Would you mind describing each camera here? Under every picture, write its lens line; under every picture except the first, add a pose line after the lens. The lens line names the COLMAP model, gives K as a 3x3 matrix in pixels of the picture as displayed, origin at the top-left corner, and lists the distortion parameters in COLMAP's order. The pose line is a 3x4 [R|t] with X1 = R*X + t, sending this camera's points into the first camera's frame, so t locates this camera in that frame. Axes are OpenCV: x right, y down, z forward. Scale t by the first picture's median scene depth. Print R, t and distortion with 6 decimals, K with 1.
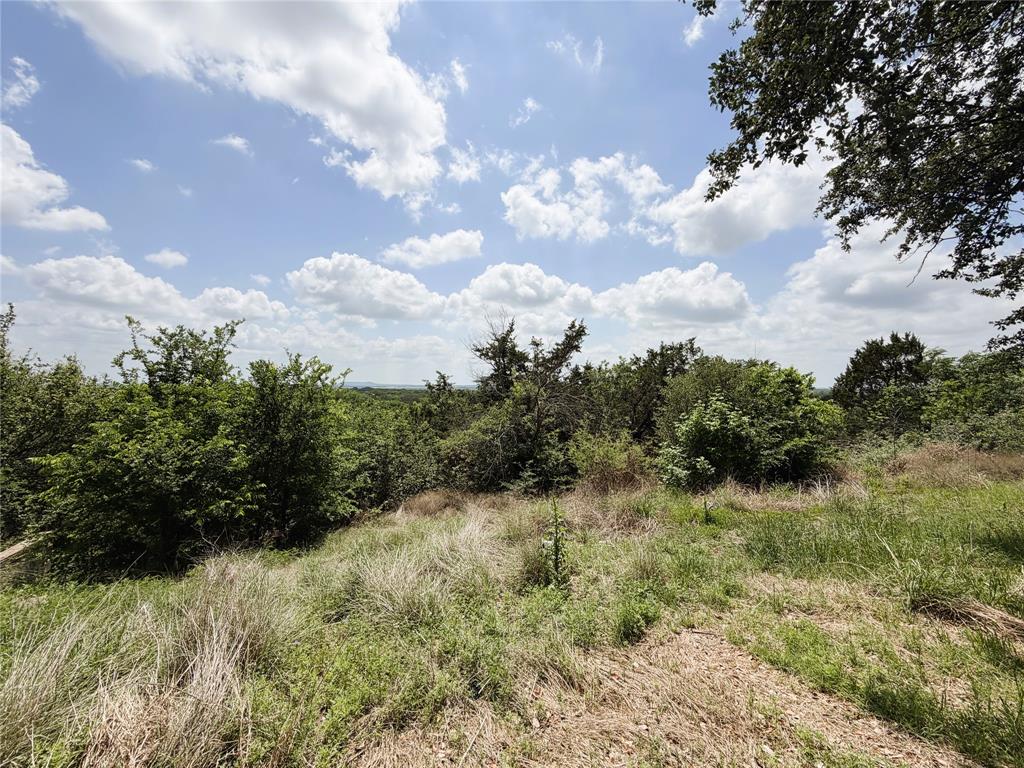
lens RADIAL K [[409.7, 0, 514.6], [0, 409.7, 384.6], [0, 0, 1]] dist [-0.003575, 0.001392]
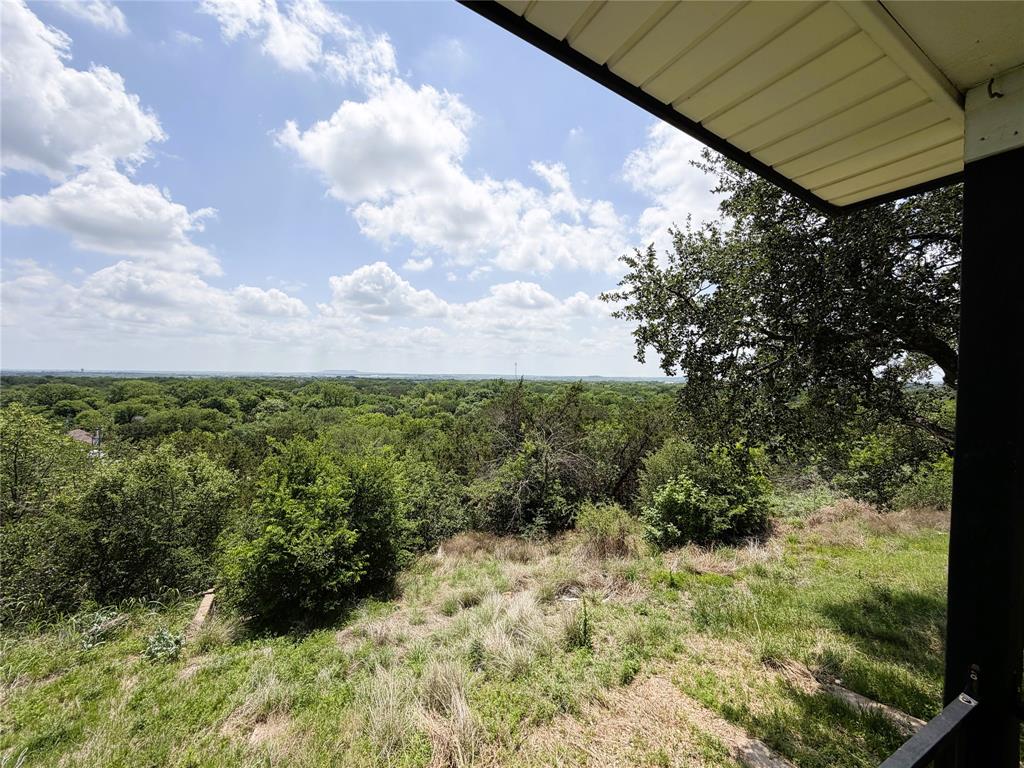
lens RADIAL K [[409.7, 0, 513.3], [0, 409.7, 386.6], [0, 0, 1]] dist [-0.003575, 0.001392]
pose [[0.999394, 0.002929, 0.034695, -0.311946], [-0.004079, 0.999443, 0.033120, -0.788149], [-0.034579, -0.033241, 0.998849, -0.851832]]
